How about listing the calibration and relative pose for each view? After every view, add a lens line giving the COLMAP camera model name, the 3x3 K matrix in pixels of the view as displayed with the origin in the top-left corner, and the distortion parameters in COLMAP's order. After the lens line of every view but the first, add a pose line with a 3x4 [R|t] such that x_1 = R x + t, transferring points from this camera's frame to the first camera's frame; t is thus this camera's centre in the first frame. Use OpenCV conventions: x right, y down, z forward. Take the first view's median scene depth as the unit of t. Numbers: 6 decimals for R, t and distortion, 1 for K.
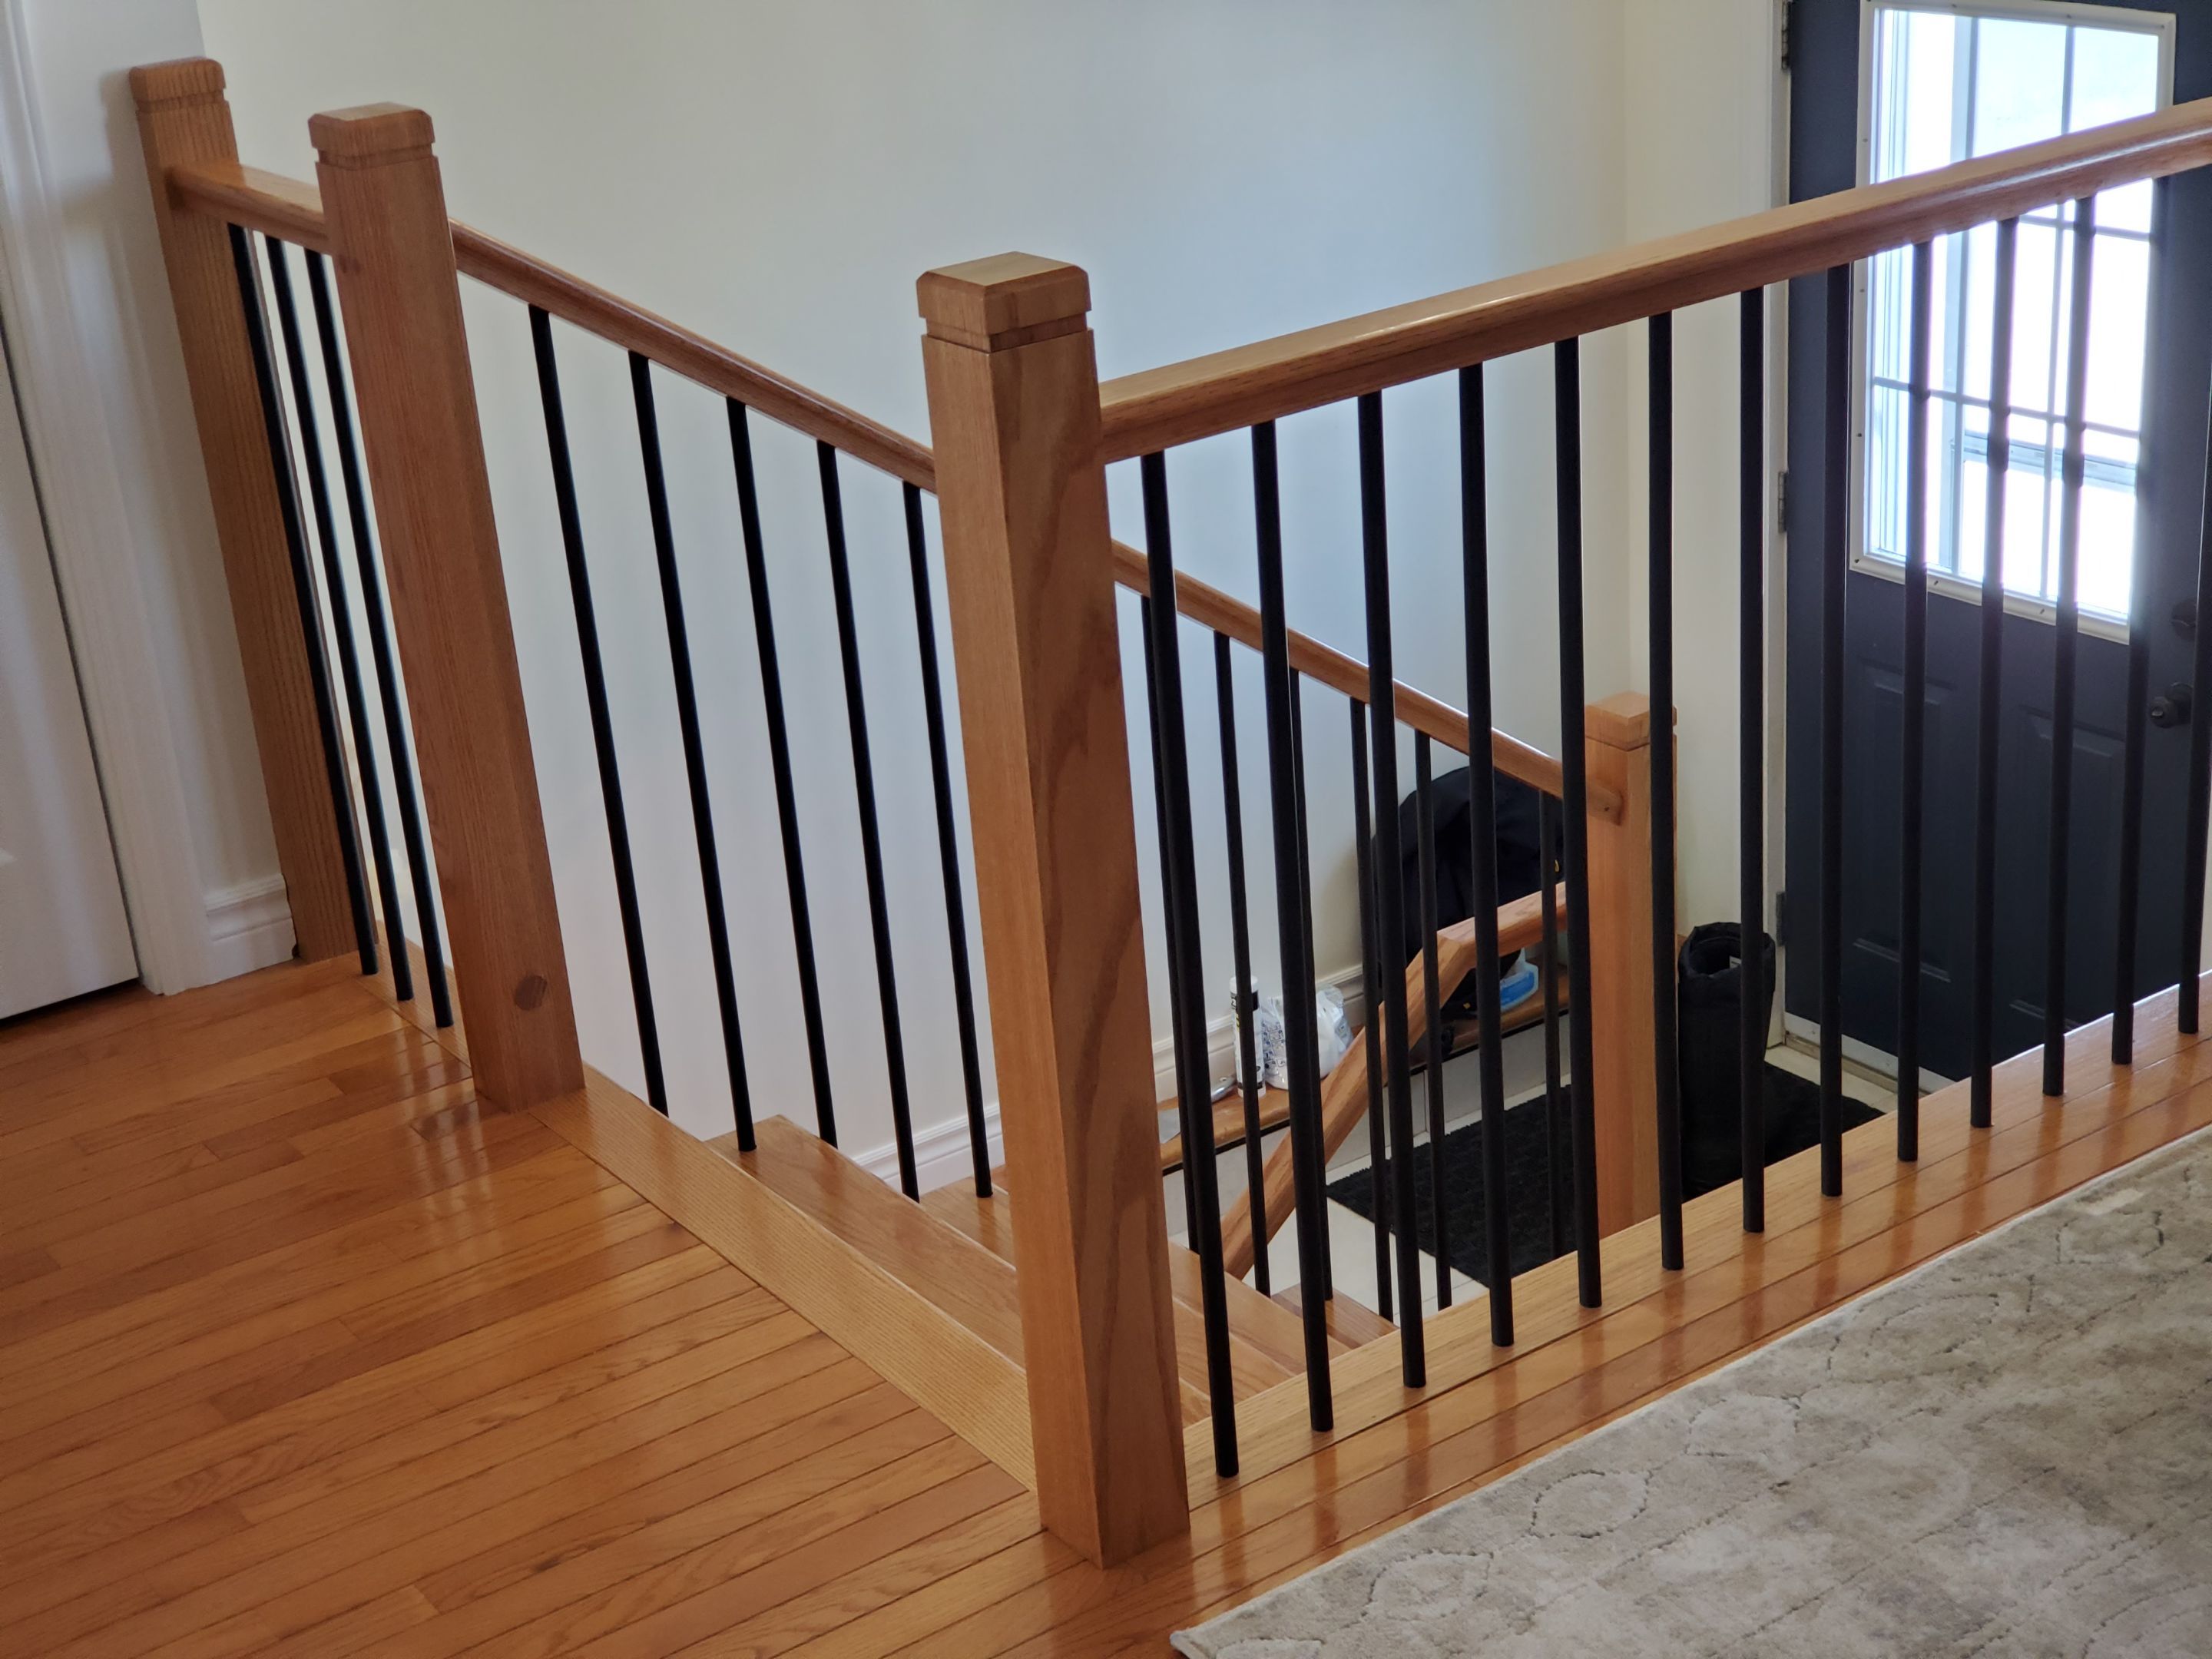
lens RADIAL K [[3300.7, 0, 1106.0], [0, 3300.7, 829.5], [0, 0, 1]] dist [0.103369, -0.018922]
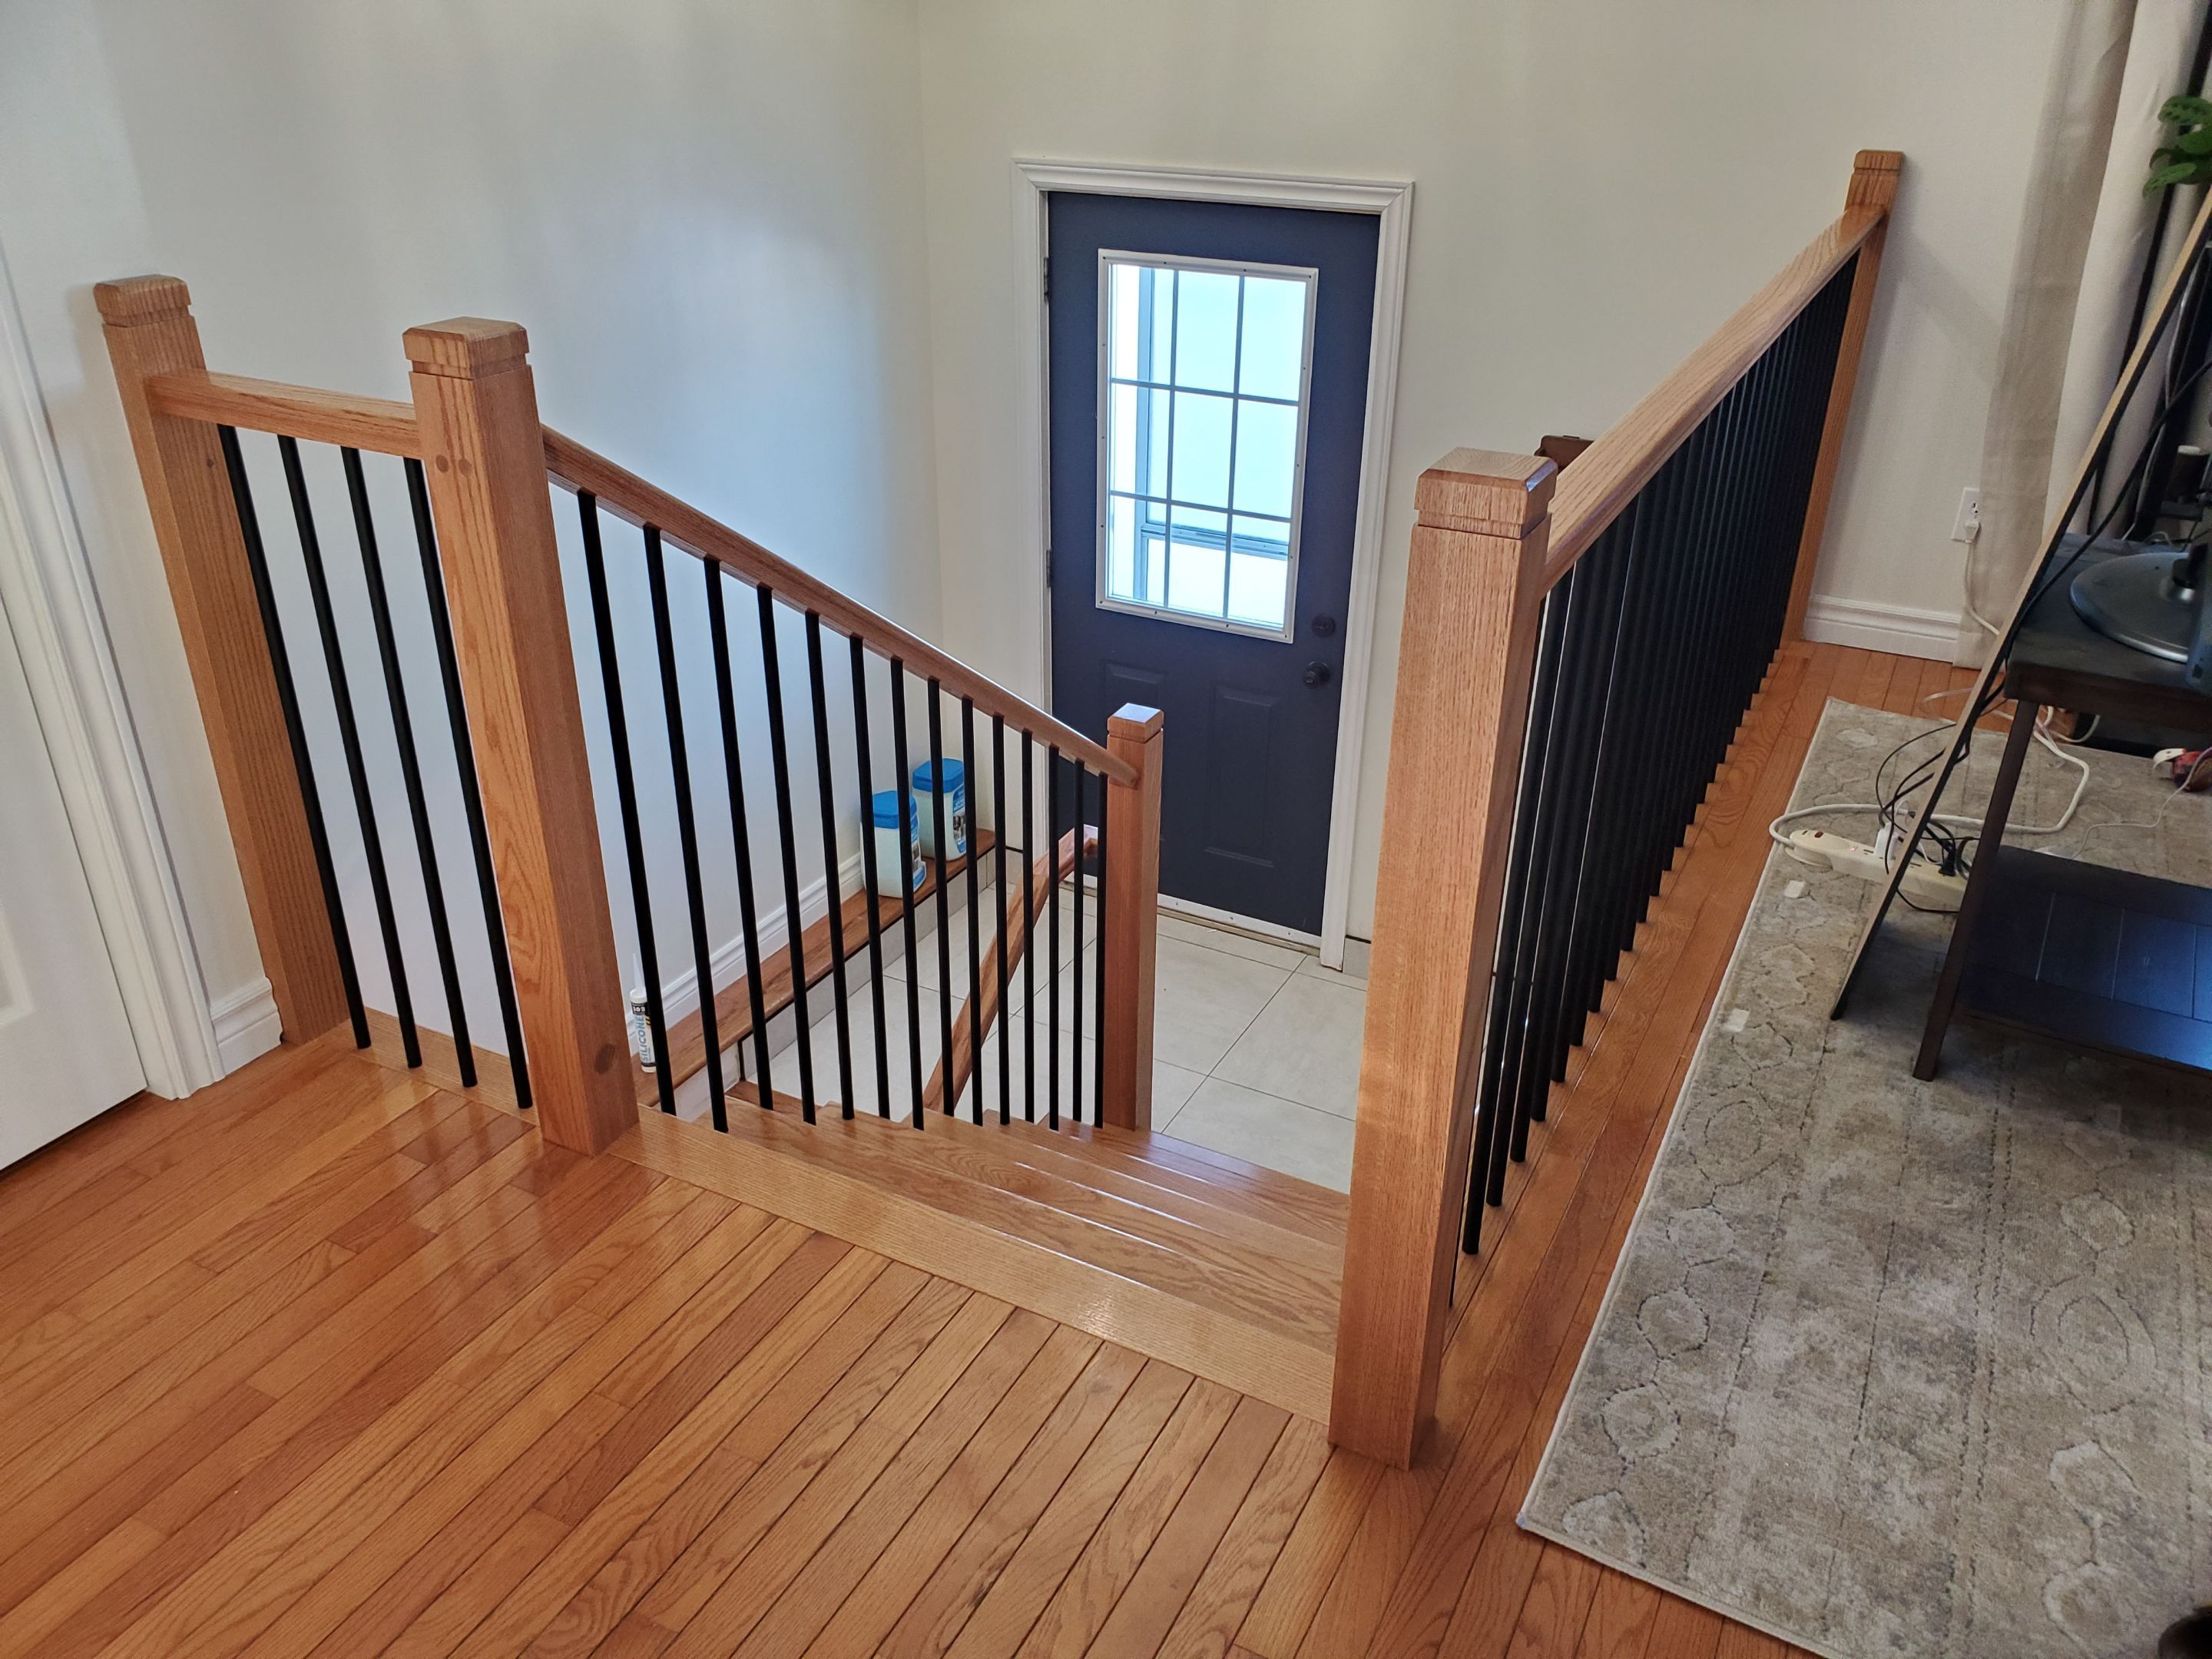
lens RADIAL K [[1723.9, 0, 1104.6], [0, 1723.9, 838.2], [0, 0, 1]] dist [0.029802, 0.000319]
pose [[0.885304, -0.132352, 0.445780, -0.285007], [0.098828, 0.990292, 0.097748, -0.075417], [-0.454390, -0.042482, 0.889789, 0.354063]]
